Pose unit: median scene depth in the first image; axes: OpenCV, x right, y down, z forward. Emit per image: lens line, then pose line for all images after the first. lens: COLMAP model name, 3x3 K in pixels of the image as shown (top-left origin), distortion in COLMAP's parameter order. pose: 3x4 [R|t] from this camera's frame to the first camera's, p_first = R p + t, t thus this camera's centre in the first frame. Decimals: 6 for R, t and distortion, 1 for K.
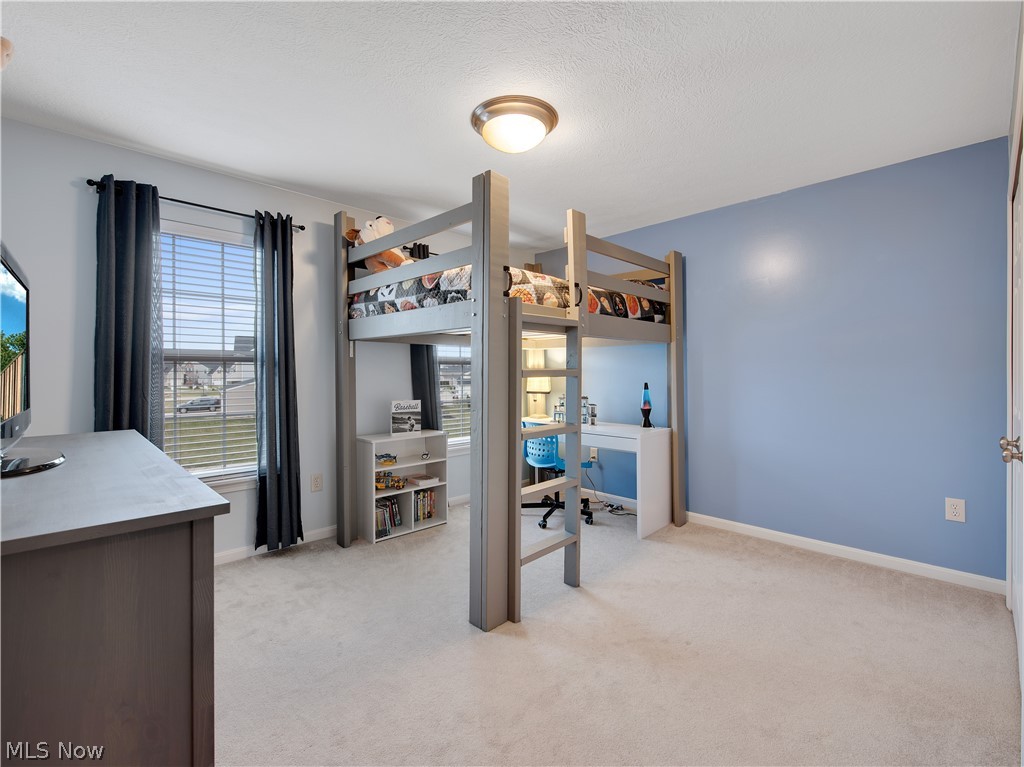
lens RADIAL K [[467.4, 0, 498.3], [0, 467.4, 372.2], [0, 0, 1]] dist [0.000348, -0.000562]
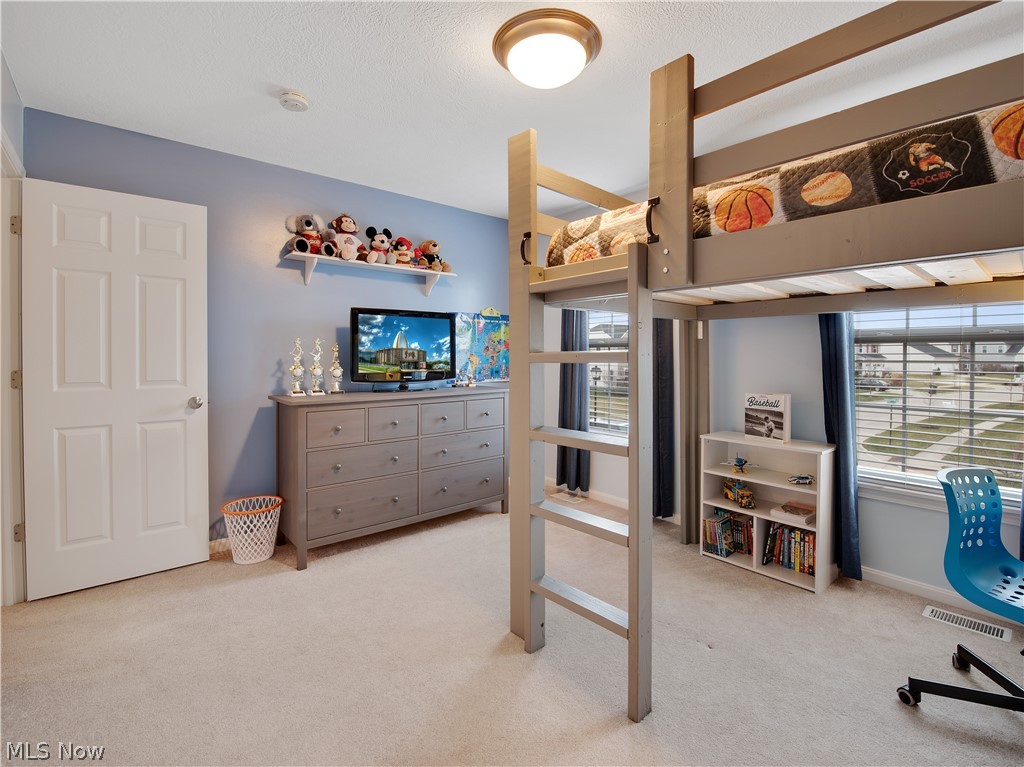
lens RADIAL K [[467.4, 0, 498.3], [0, 467.4, 372.2], [0, 0, 1]] dist [0.000348, -0.000562]
pose [[-0.070437, 0.041189, -0.996665, 0.566127], [-0.001180, 0.999143, 0.041375, -0.003415], [0.997515, 0.004090, -0.070329, 0.643697]]
